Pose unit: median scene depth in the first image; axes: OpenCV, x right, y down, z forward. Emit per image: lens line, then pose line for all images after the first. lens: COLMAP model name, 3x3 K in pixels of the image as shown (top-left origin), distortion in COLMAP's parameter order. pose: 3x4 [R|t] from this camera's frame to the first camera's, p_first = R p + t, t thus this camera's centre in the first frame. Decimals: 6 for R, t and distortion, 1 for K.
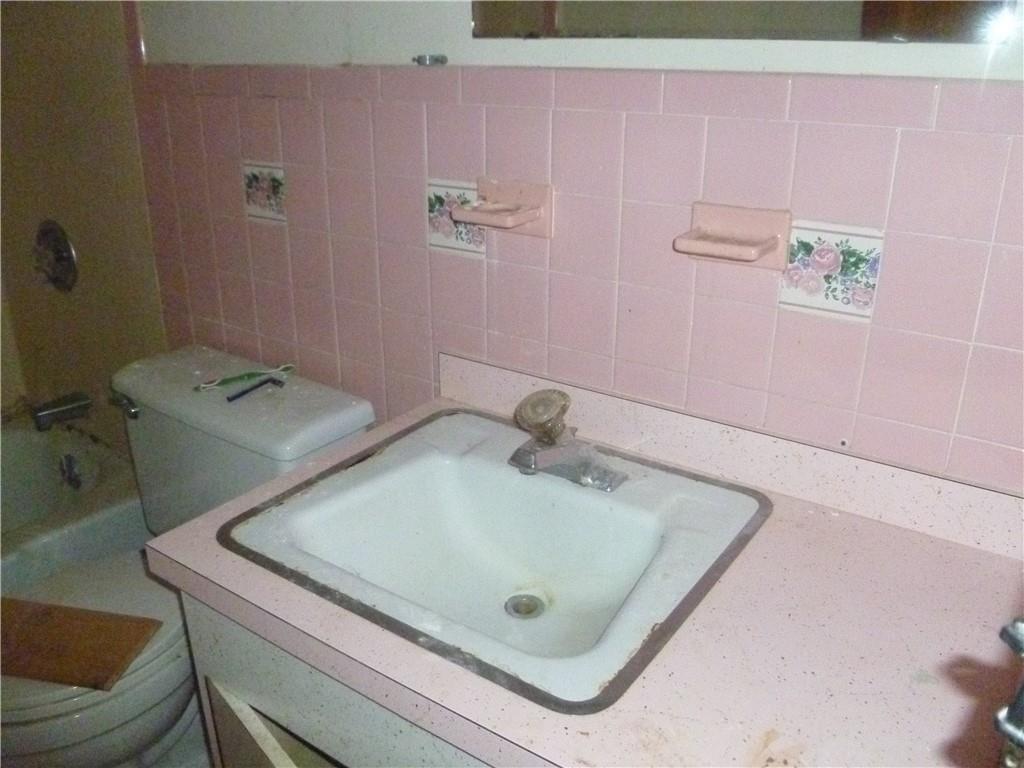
lens RADIAL K [[865.2, 0, 512.0], [0, 865.2, 384.0], [0, 0, 1]] dist [-0.077798, 0.014282]
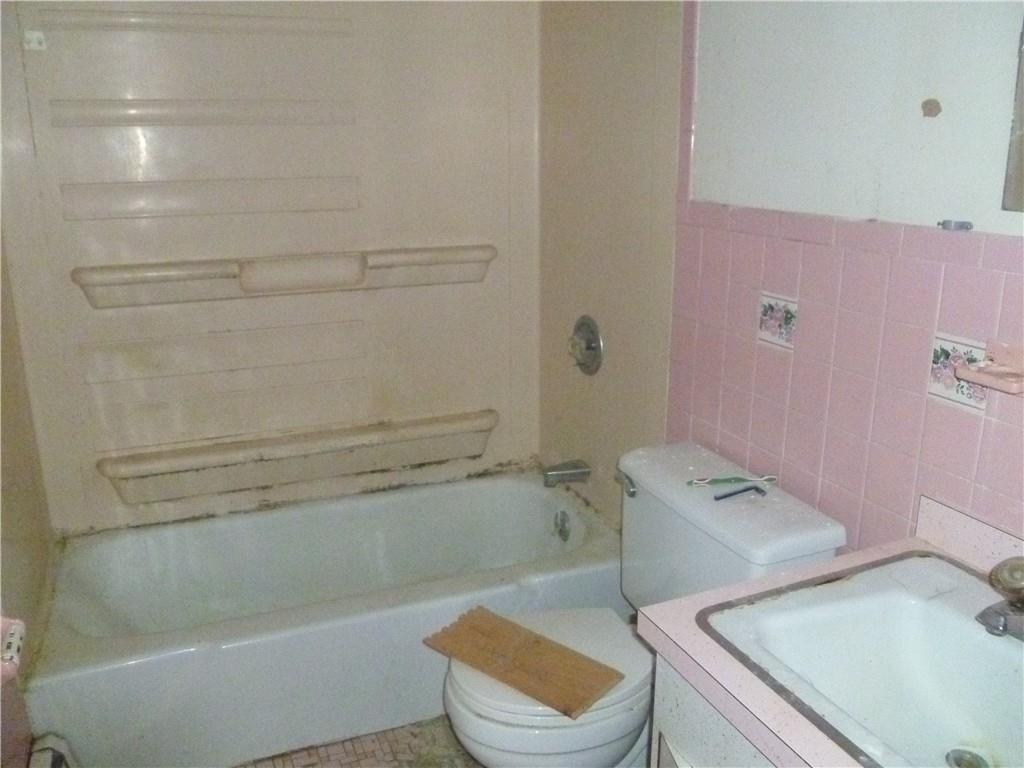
lens RADIAL K [[865.2, 0, 512.0], [0, 865.2, 384.0], [0, 0, 1]] dist [-0.077798, 0.014282]
pose [[0.850440, 0.135851, -0.508229, -0.002090], [-0.187728, 0.980846, -0.051949, -0.022265], [0.491437, 0.139588, 0.859654, -0.142618]]
